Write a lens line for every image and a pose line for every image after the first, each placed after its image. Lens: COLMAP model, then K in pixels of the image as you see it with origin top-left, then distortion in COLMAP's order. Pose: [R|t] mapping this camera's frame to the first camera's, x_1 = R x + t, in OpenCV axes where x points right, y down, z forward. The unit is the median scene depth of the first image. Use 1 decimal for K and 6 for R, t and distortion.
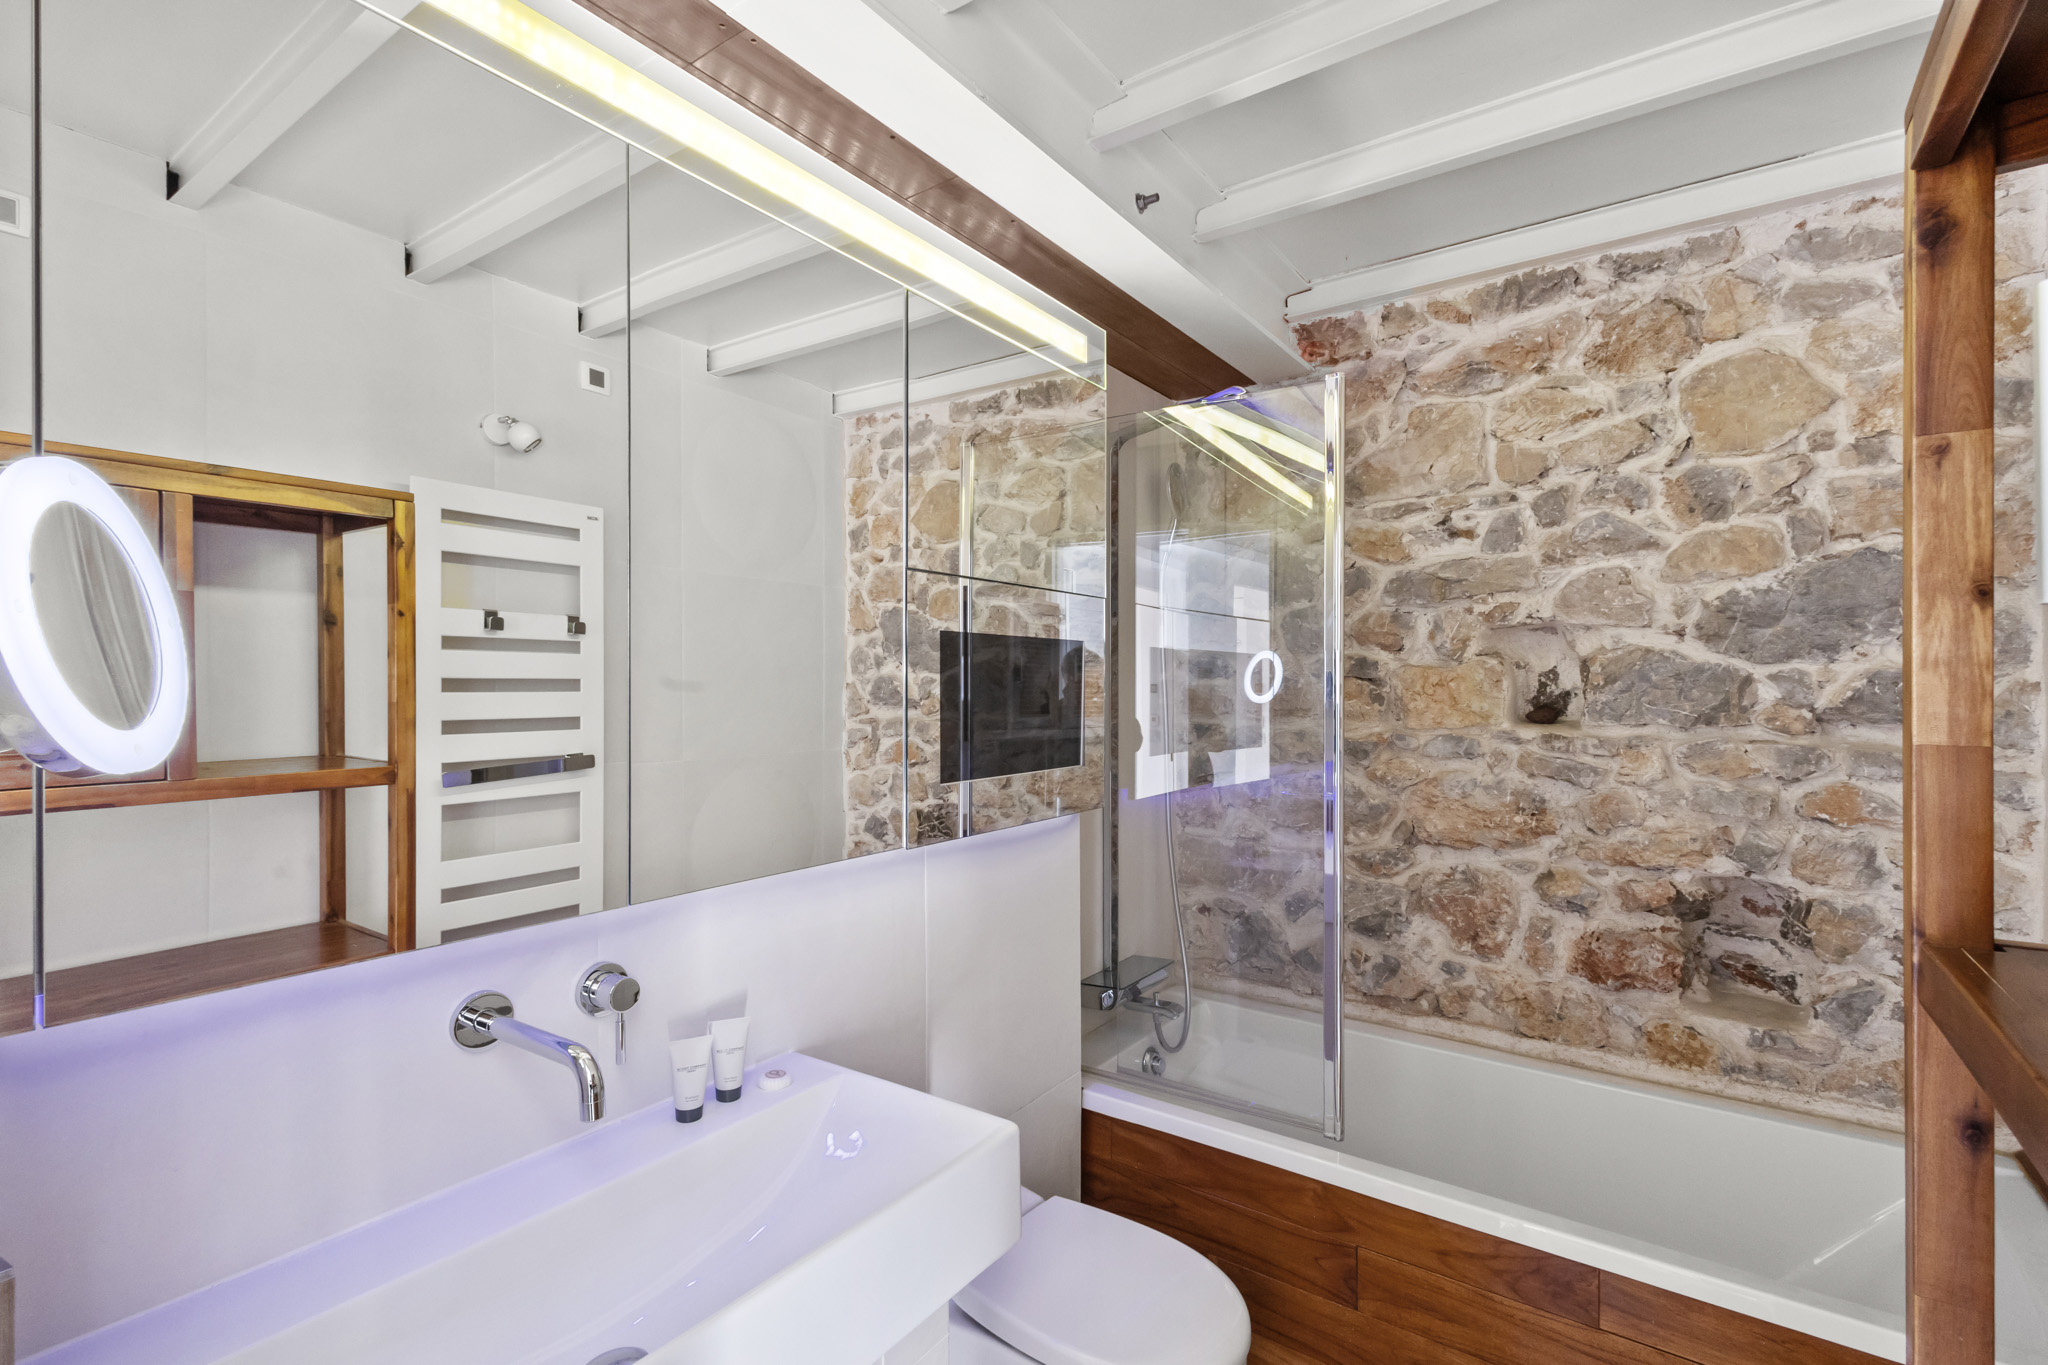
lens RADIAL K [[950.5, 0, 1025.5], [0, 950.5, 681.7], [0, 0, 1]] dist [0.010753, -0.001727]
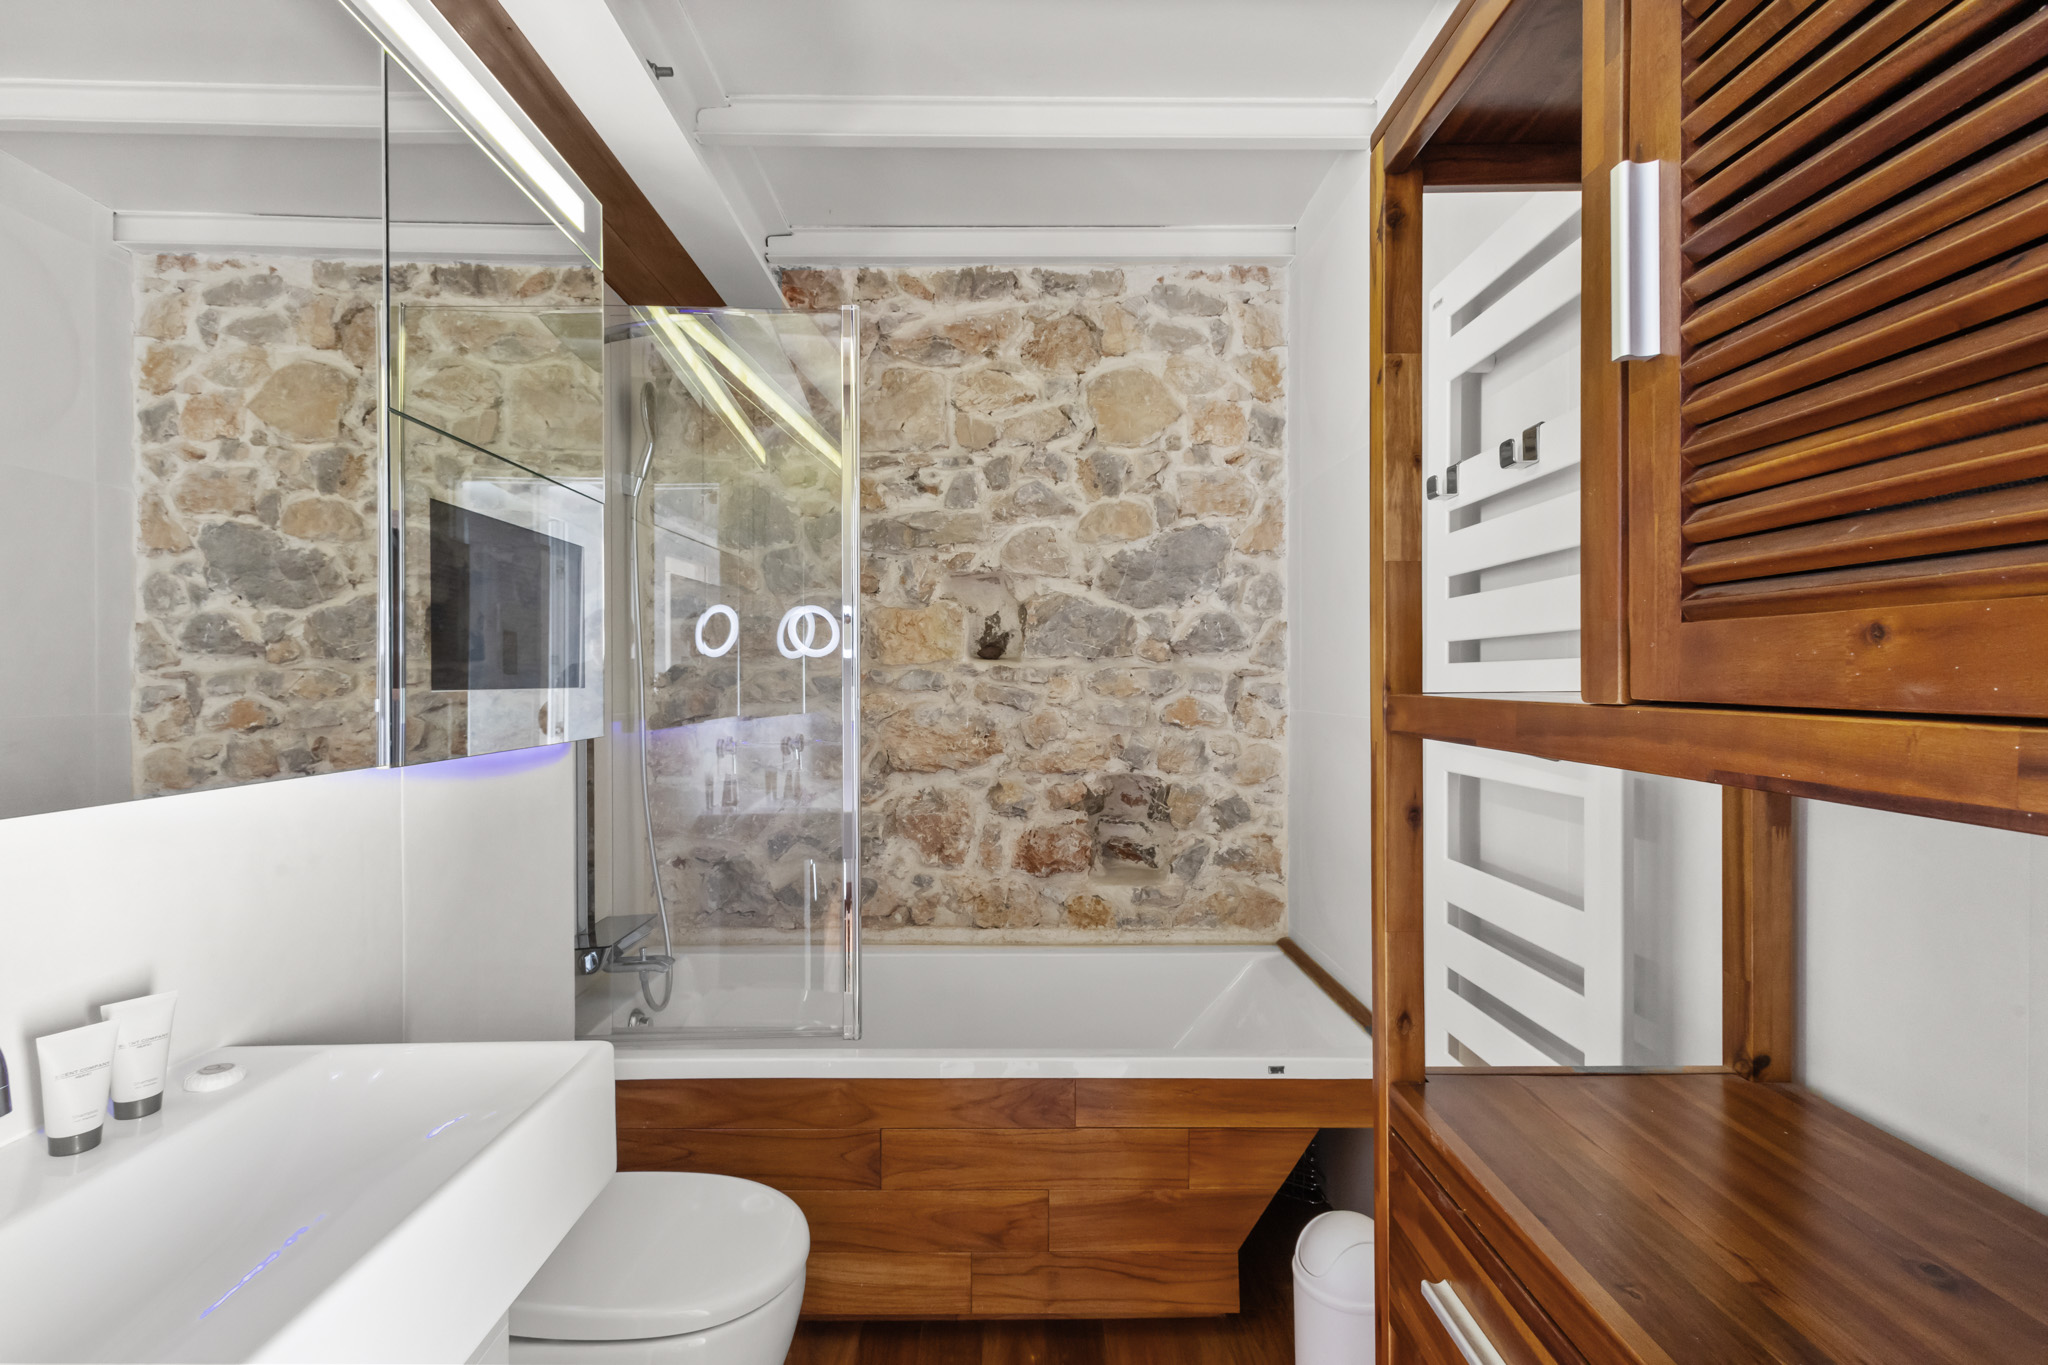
lens RADIAL K [[950.5, 0, 1022.9], [0, 950.5, 679.6], [0, 0, 1]] dist [0.010753, -0.001727]
pose [[0.809468, -0.002739, 0.587157, -0.107417], [0.002482, 0.999996, 0.001243, 0.067468], [-0.587158, 0.000451, 0.809472, 0.037296]]
